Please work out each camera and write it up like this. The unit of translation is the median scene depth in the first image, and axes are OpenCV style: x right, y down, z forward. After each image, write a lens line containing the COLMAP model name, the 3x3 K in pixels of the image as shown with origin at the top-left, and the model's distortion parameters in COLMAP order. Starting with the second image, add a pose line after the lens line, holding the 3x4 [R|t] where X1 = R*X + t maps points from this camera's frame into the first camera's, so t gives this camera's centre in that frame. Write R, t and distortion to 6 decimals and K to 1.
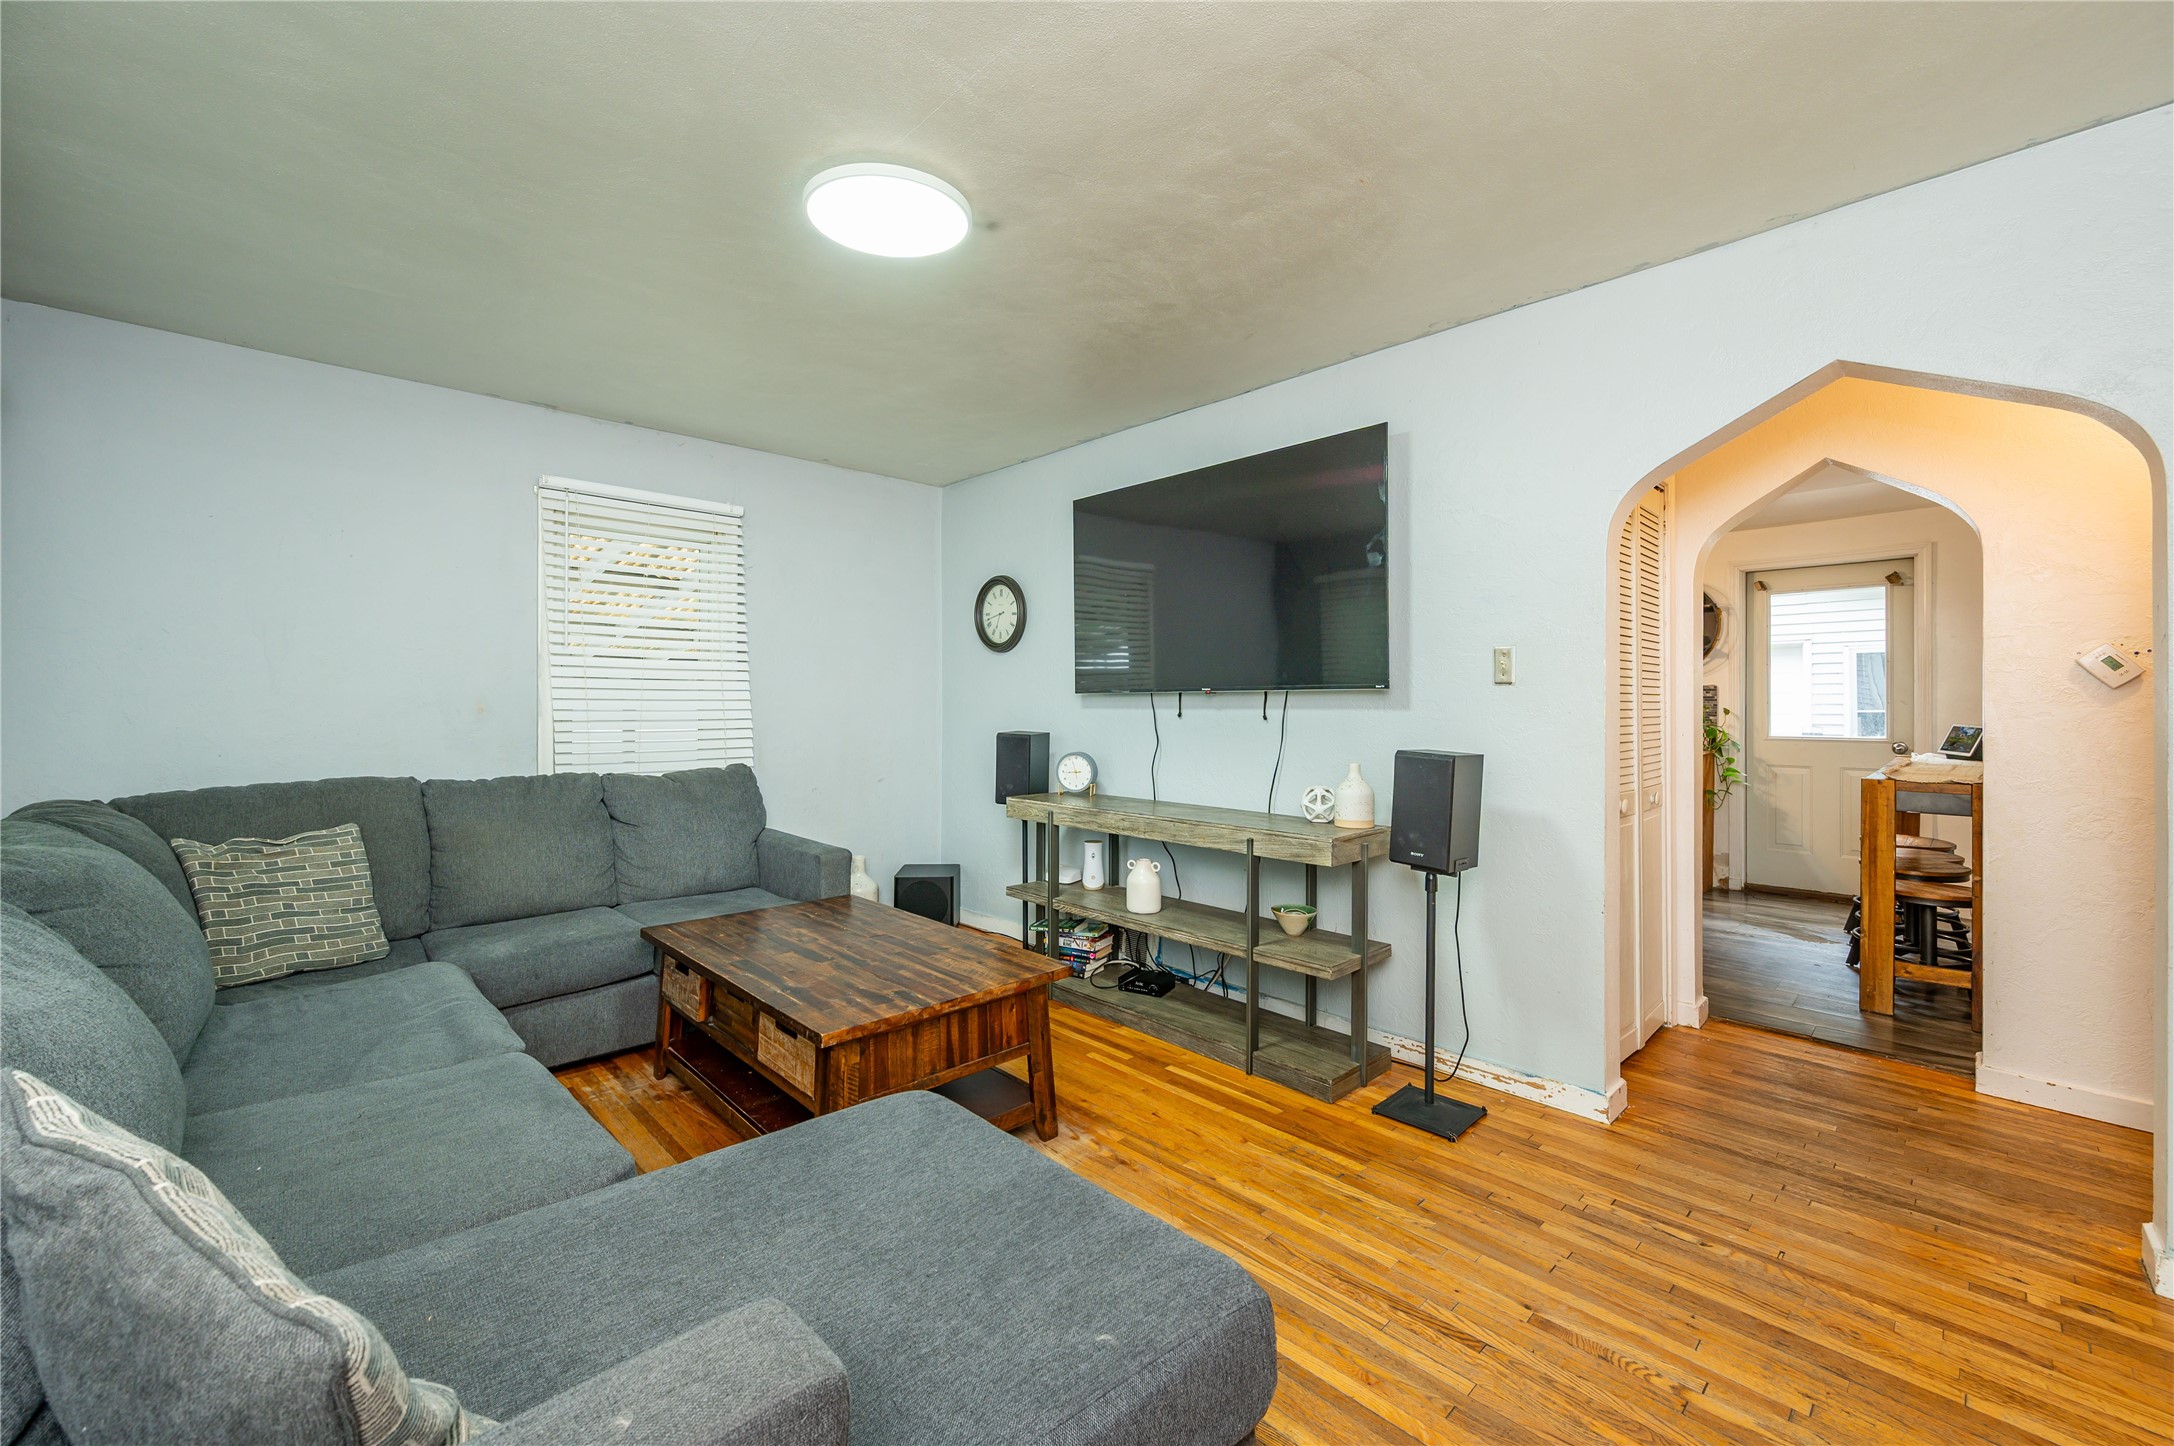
lens RADIAL K [[868.2, 0, 1085.9], [0, 868.2, 705.4], [0, 0, 1]] dist [-0.002929, -0.000379]
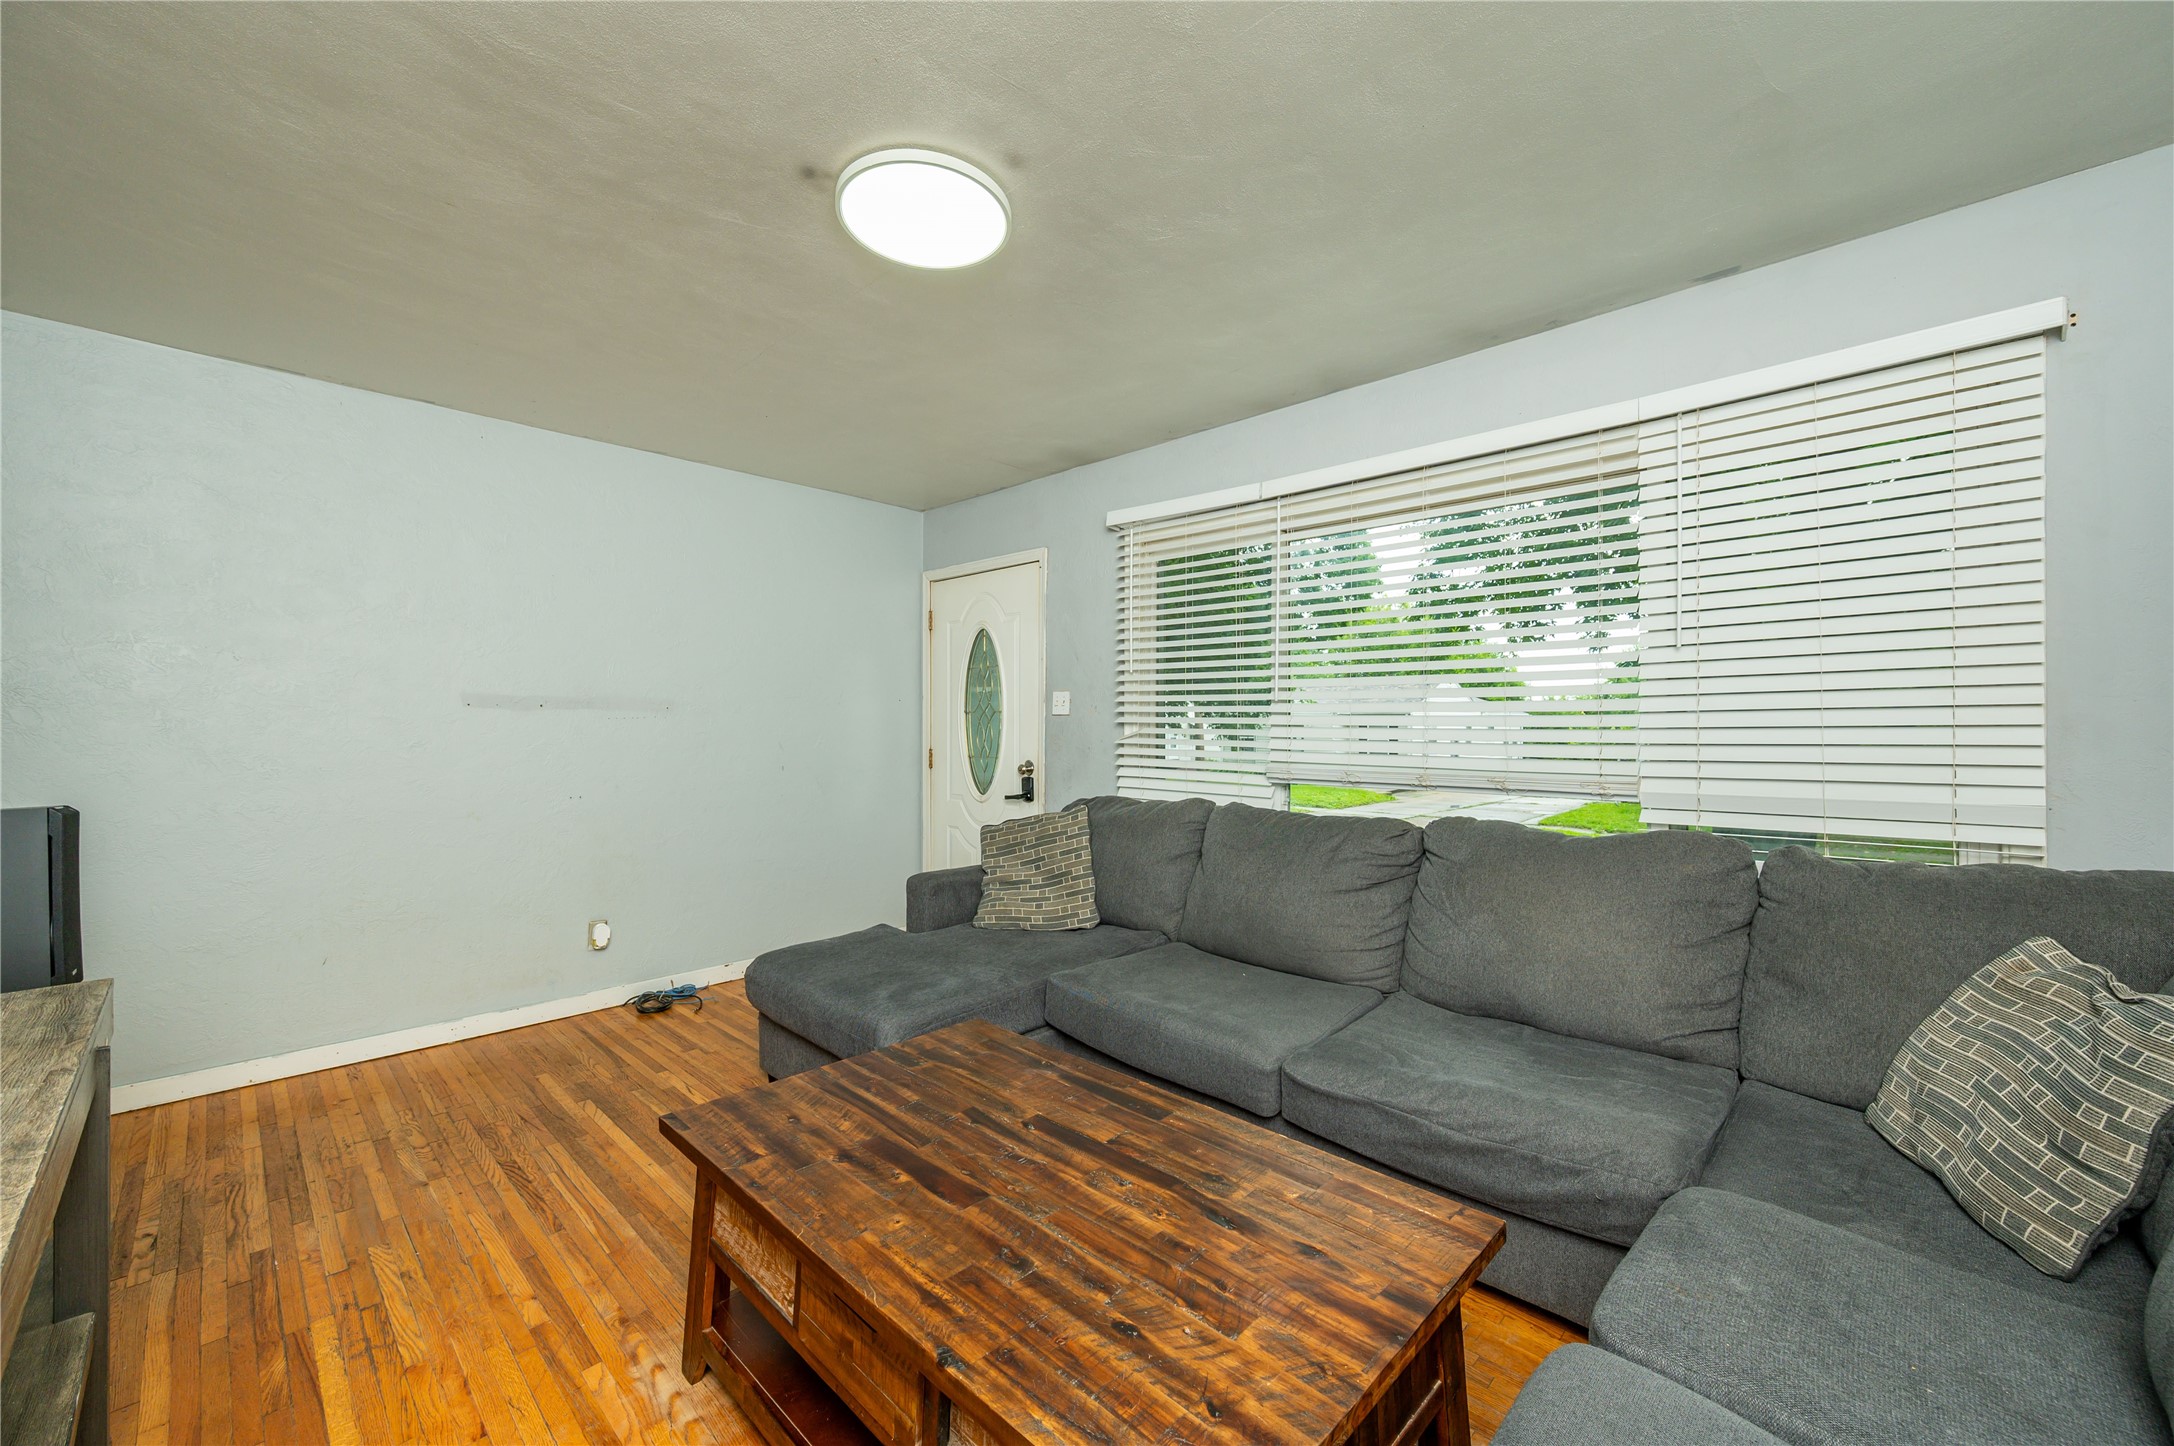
lens RADIAL K [[847.6, 0, 1093.9], [0, 847.6, 718.4], [0, 0, 1]] dist [-0.001790, -0.000012]
pose [[-0.998950, -0.000548, -0.045814, -0.322958], [-0.000141, 0.999960, -0.008889, -0.004477], [0.045817, -0.008873, -0.998910, 1.685192]]
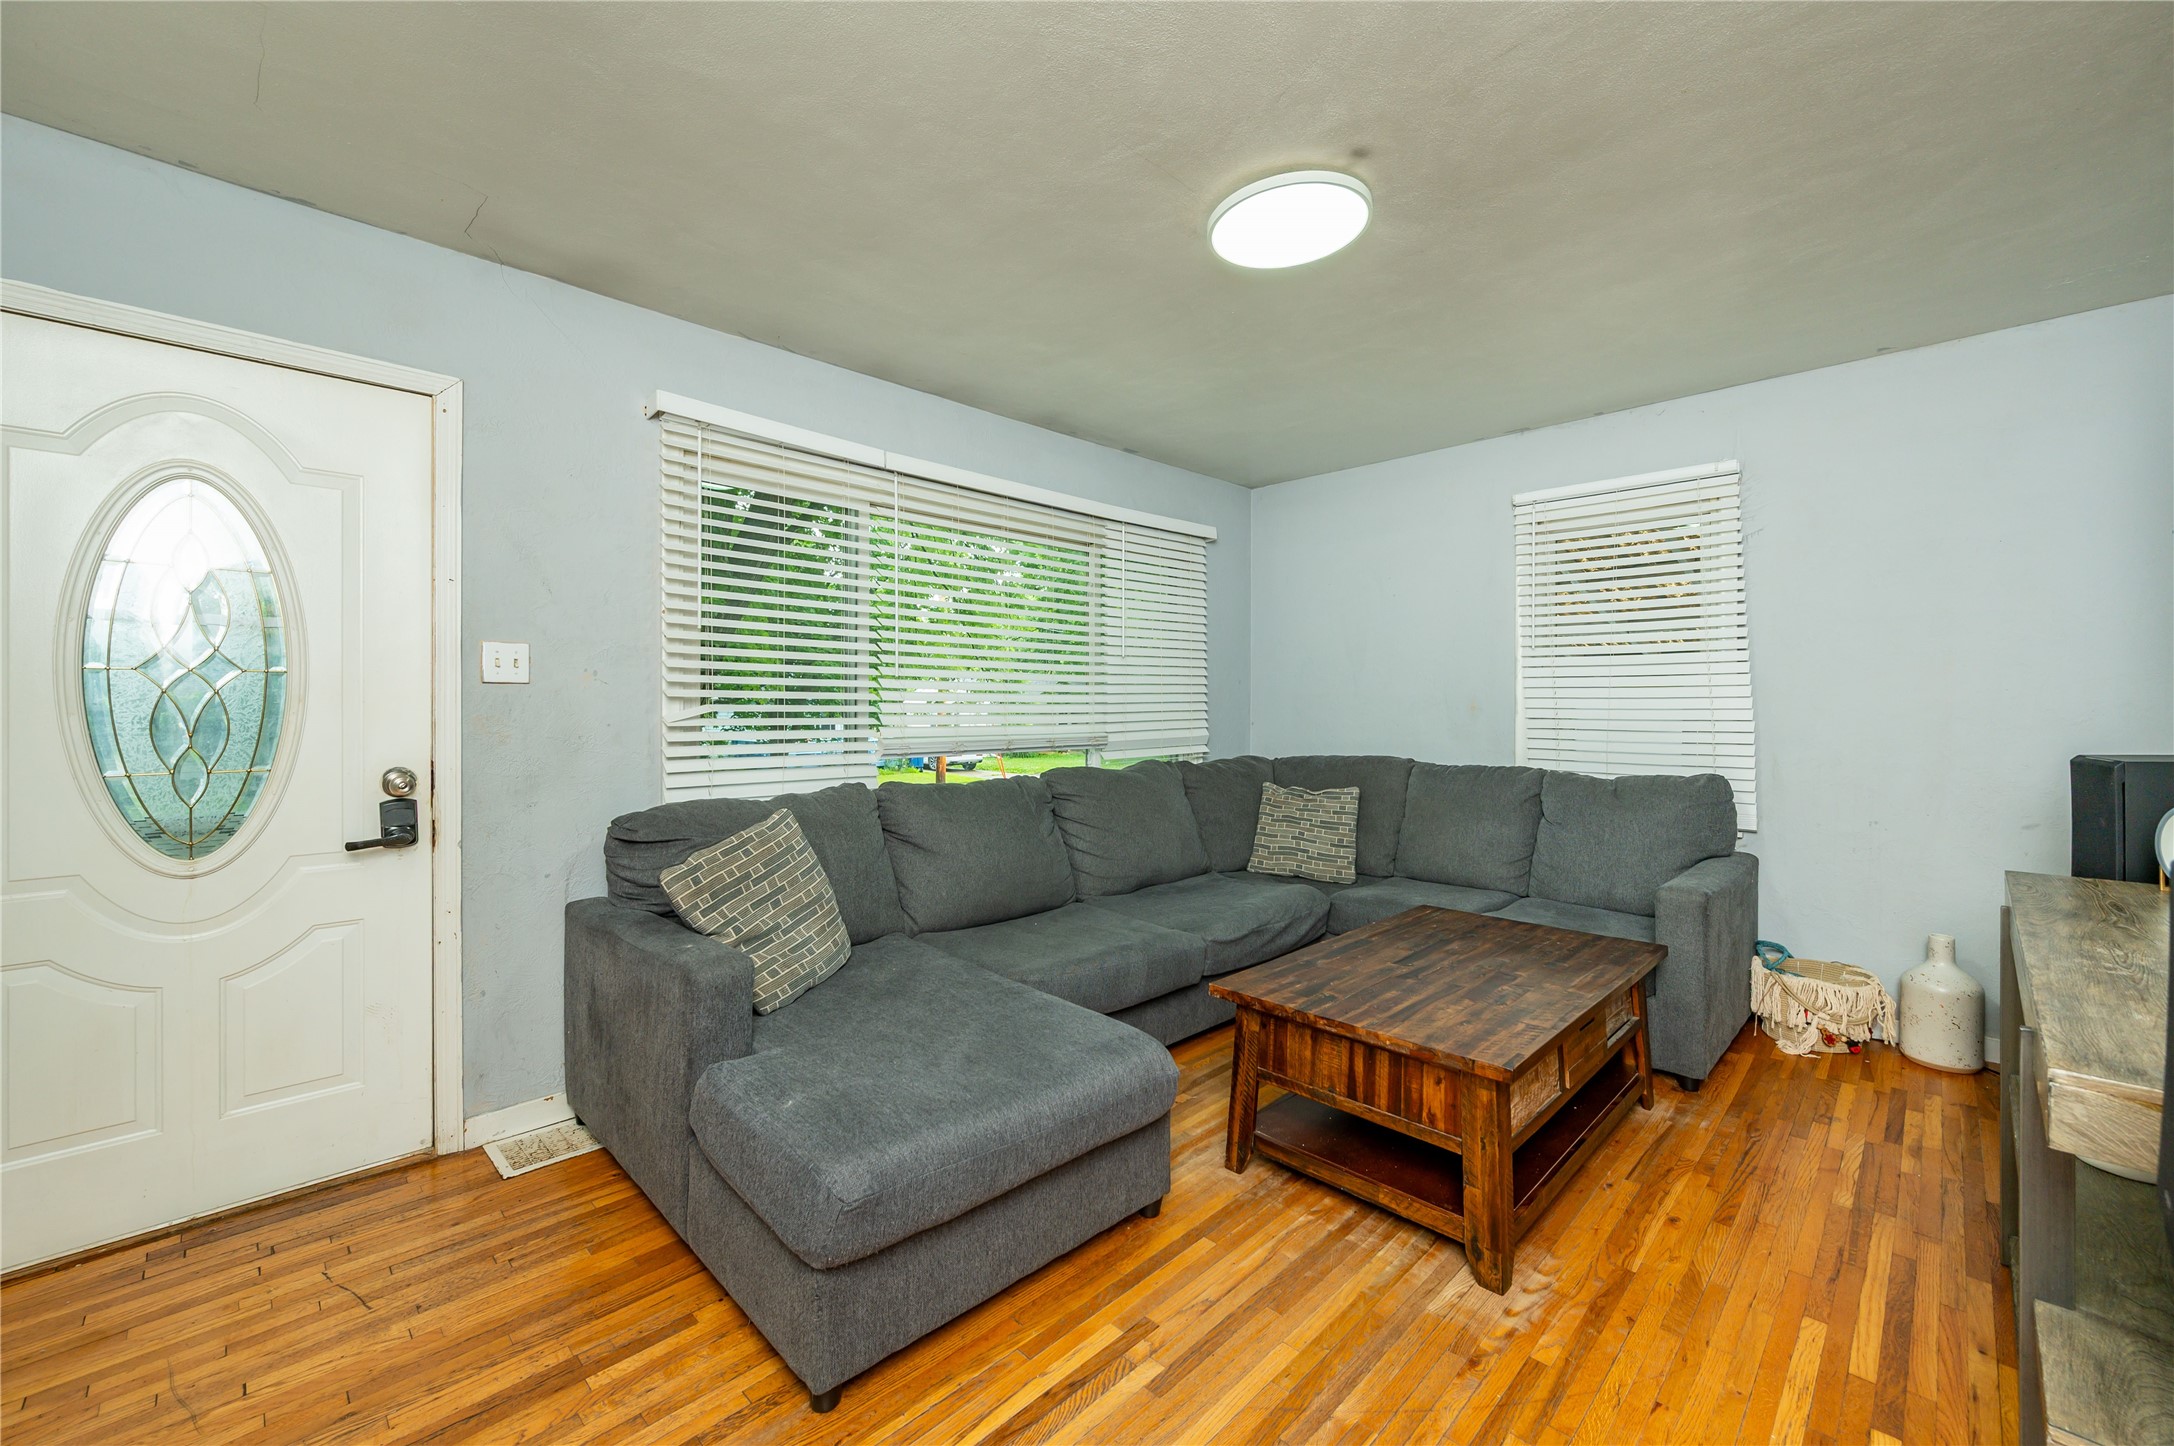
lens RADIAL K [[868.2, 0, 1085.9], [0, 868.2, 705.4], [0, 0, 1]] dist [-0.002929, -0.000379]
pose [[0.019244, 0.000516, -0.999815, 0.690023], [0.001221, 0.999999, 0.000540, 0.000932], [0.999814, -0.001231, 0.019243, 0.642097]]
